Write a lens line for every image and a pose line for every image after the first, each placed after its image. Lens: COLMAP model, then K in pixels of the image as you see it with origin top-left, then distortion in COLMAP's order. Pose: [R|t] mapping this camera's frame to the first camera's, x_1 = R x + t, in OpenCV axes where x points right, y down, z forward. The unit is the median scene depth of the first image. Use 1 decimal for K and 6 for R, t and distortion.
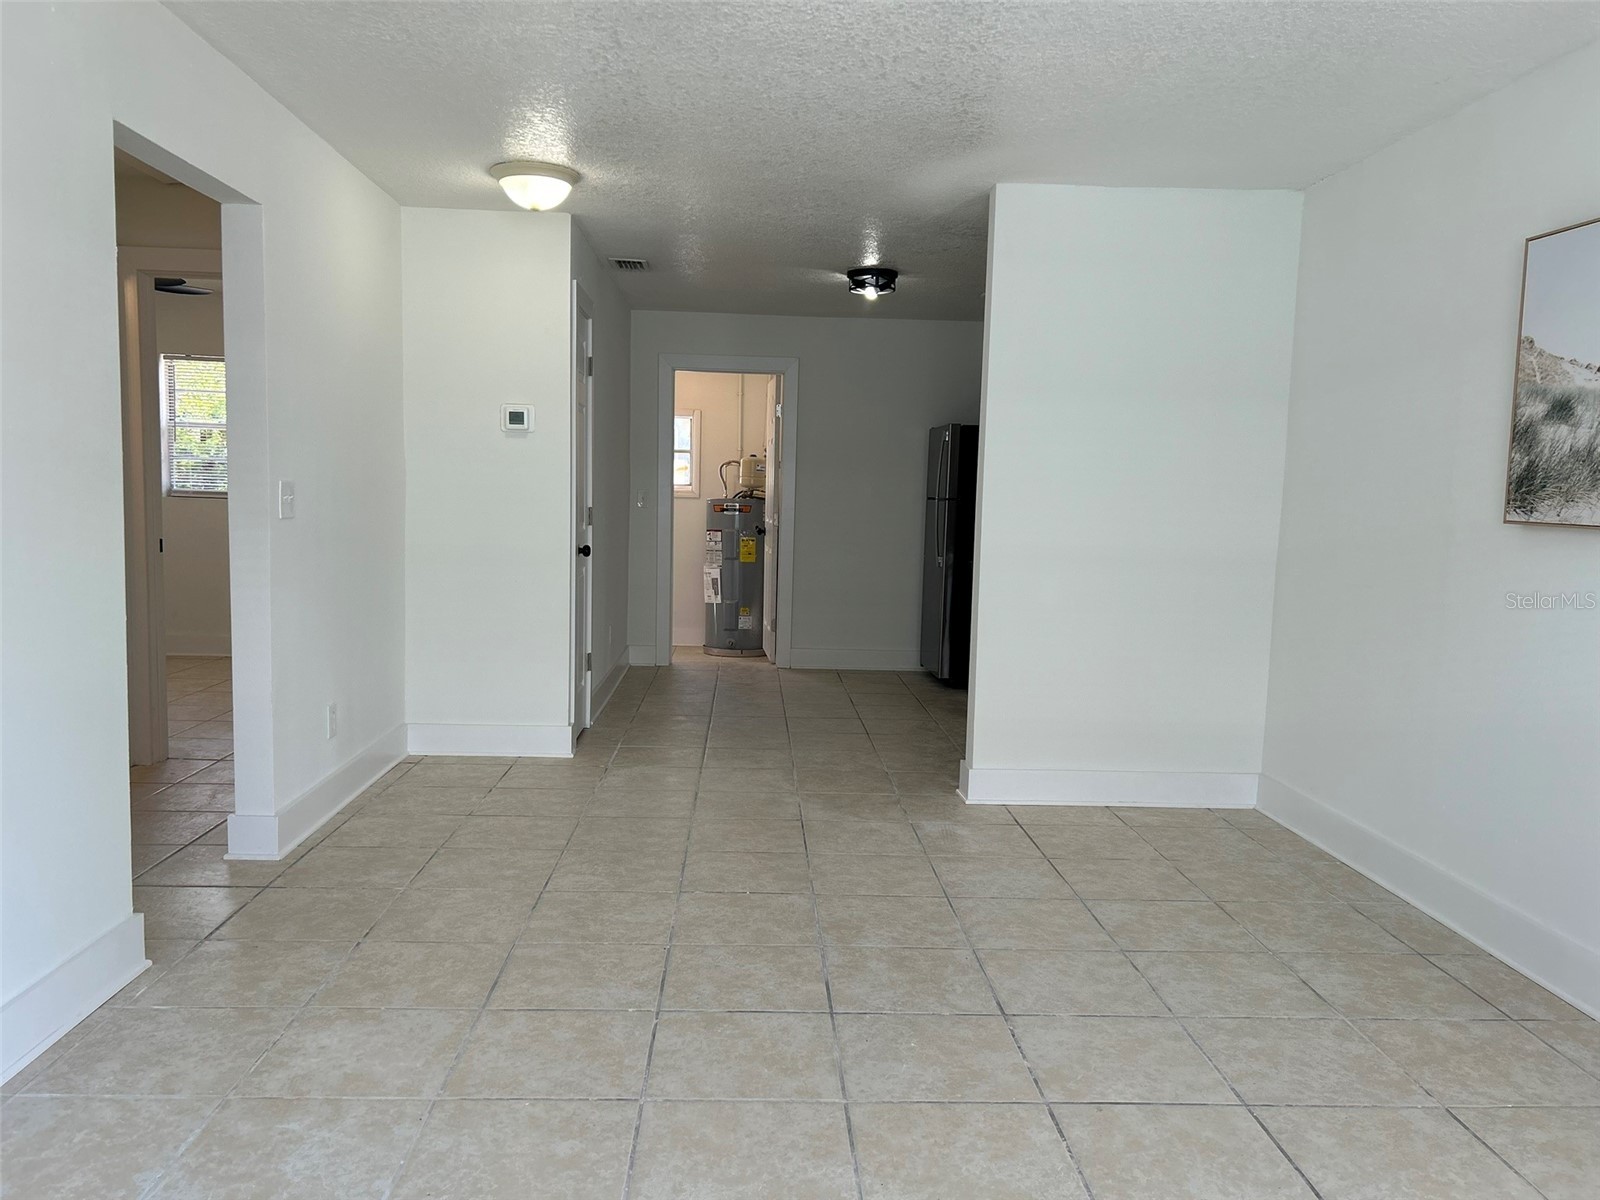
lens RADIAL K [[1201.5, 0, 785.2], [0, 1201.5, 611.4], [0, 0, 1]] dist [0.048467, -0.052608]
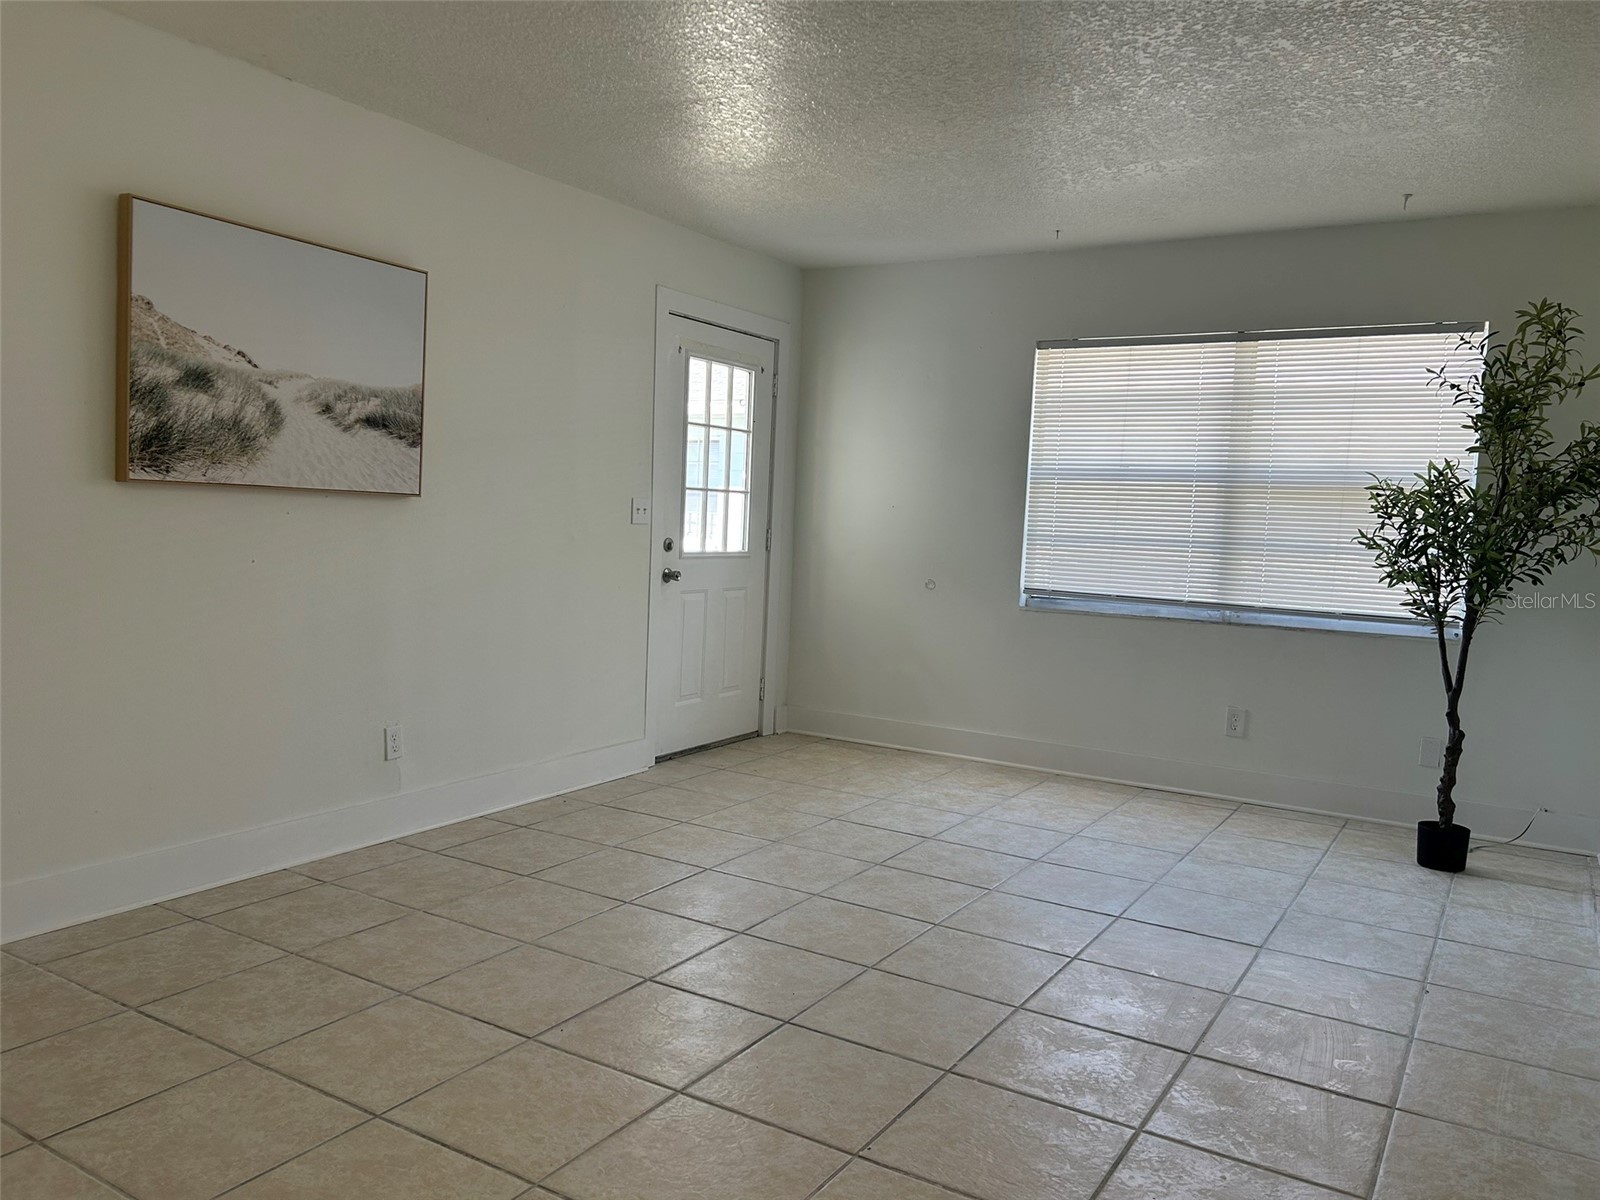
lens RADIAL K [[1201.5, 0, 805.1], [0, 1201.5, 607.2], [0, 0, 1]] dist [0.048467, -0.052608]
pose [[-0.835882, -0.102946, 0.539169, -0.446184], [-0.003028, 0.983106, 0.183015, -0.168919], [-0.548900, 0.151346, -0.822072, 1.665851]]
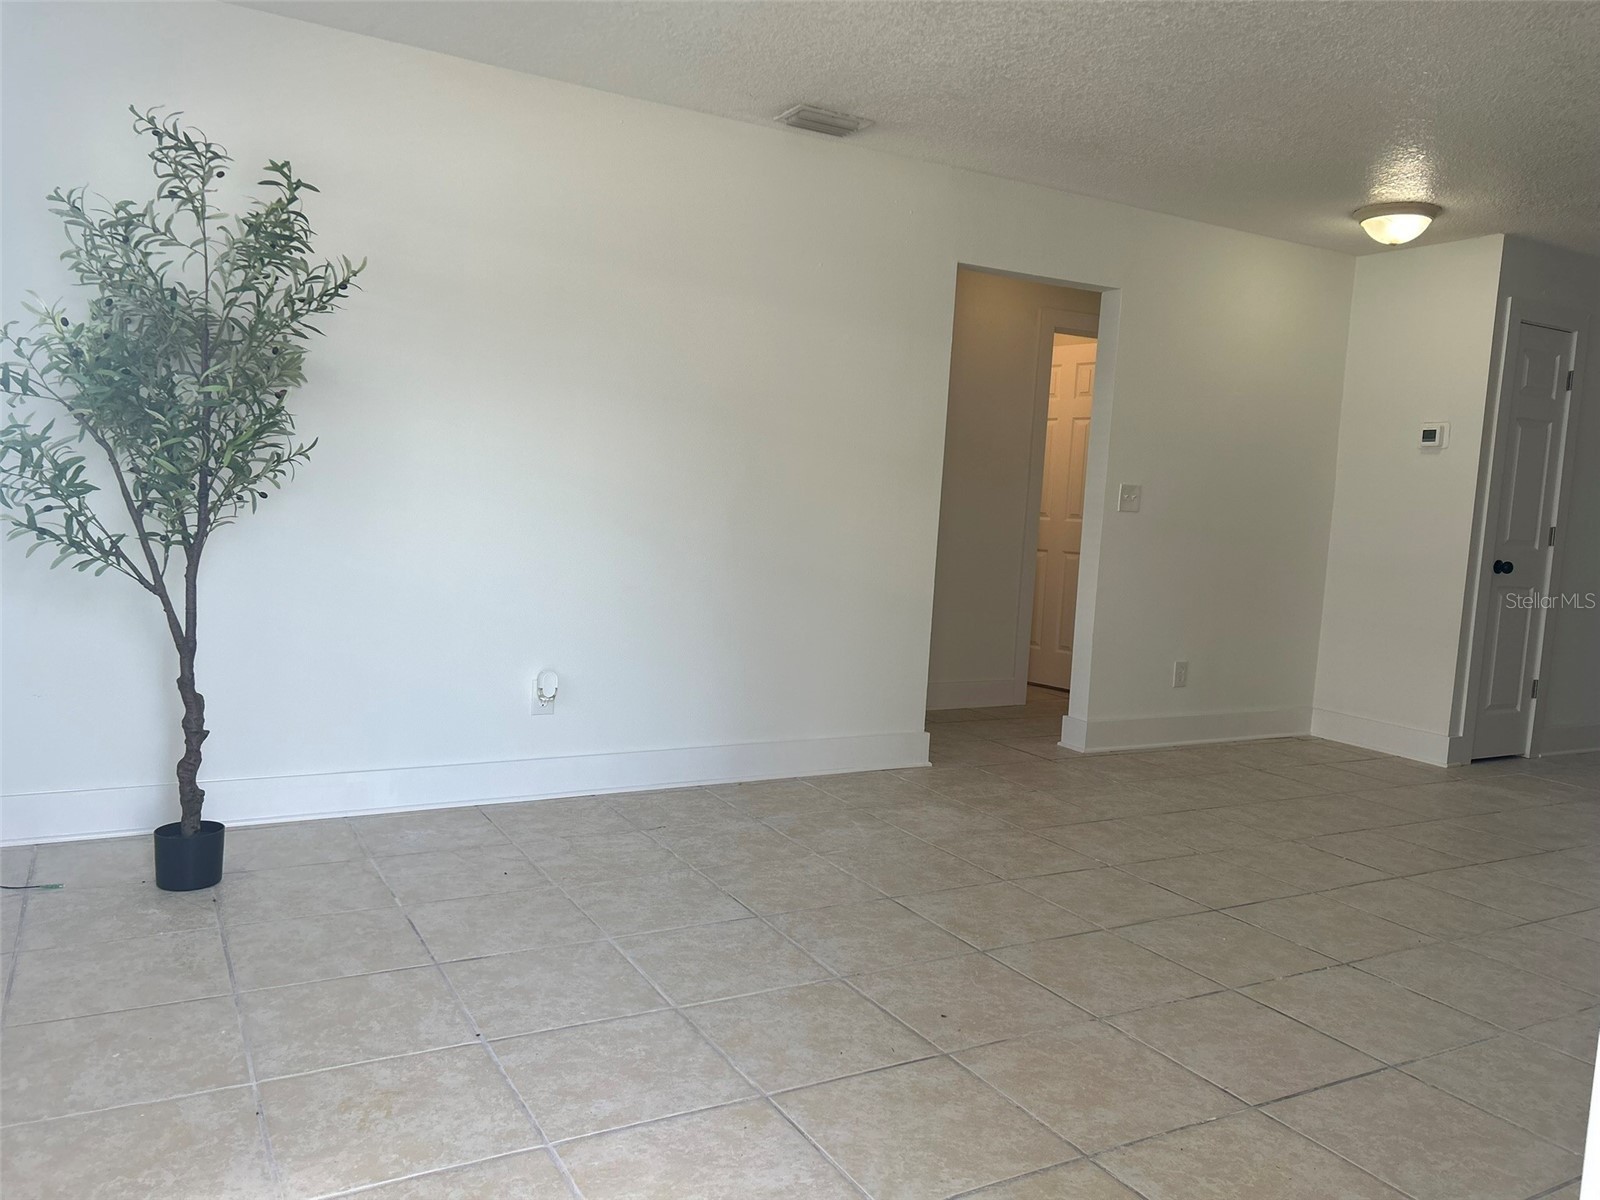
lens RADIAL K [[1201.5, 0, 789.0], [0, 1201.5, 599.4], [0, 0, 1]] dist [0.048467, -0.052608]
pose [[0.456321, 0.079910, -0.886220, 0.832096], [-0.131886, 0.991033, 0.021452, 0.058319], [0.879987, 0.107091, 0.462768, 0.050828]]
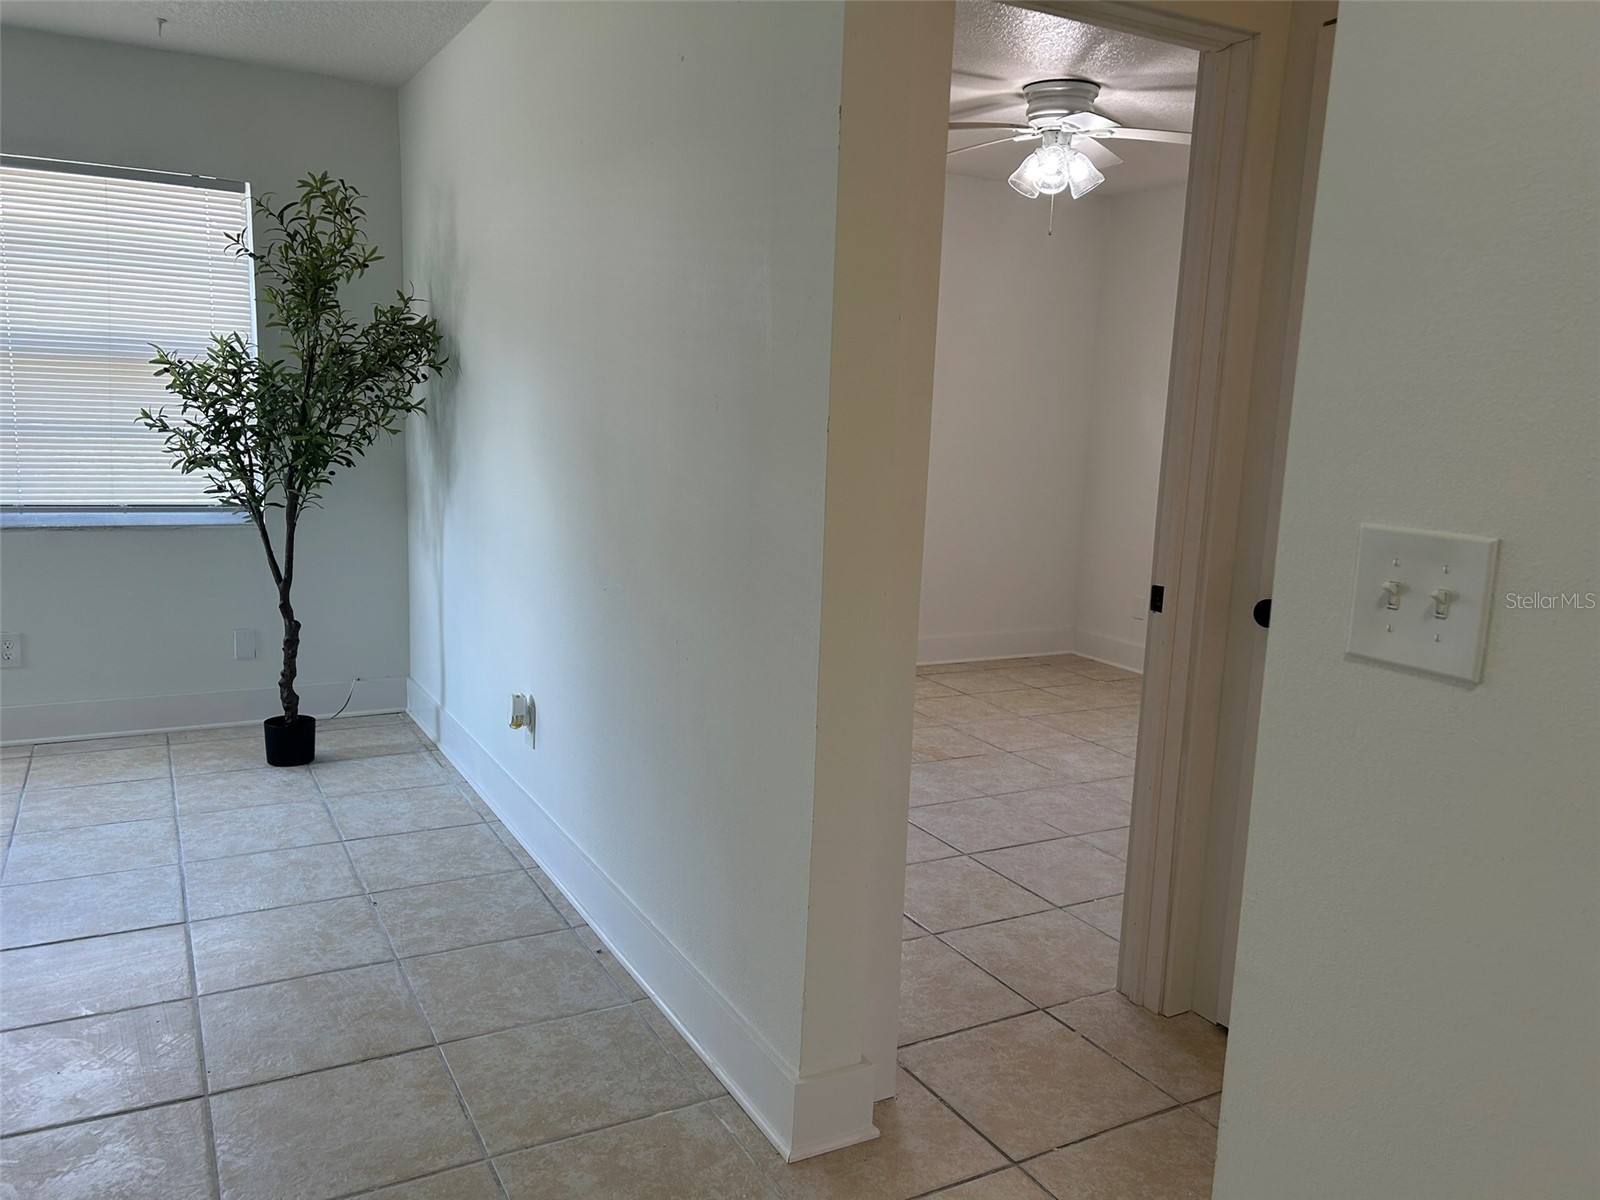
lens RADIAL K [[1201.5, 0, 816.5], [0, 1201.5, 604.2], [0, 0, 1]] dist [0.048467, -0.052608]
pose [[-0.886362, 0.013515, -0.462796, -0.223983], [-0.111034, 0.964199, 0.240814, -0.185312], [0.449482, 0.264835, -0.853129, 1.534768]]
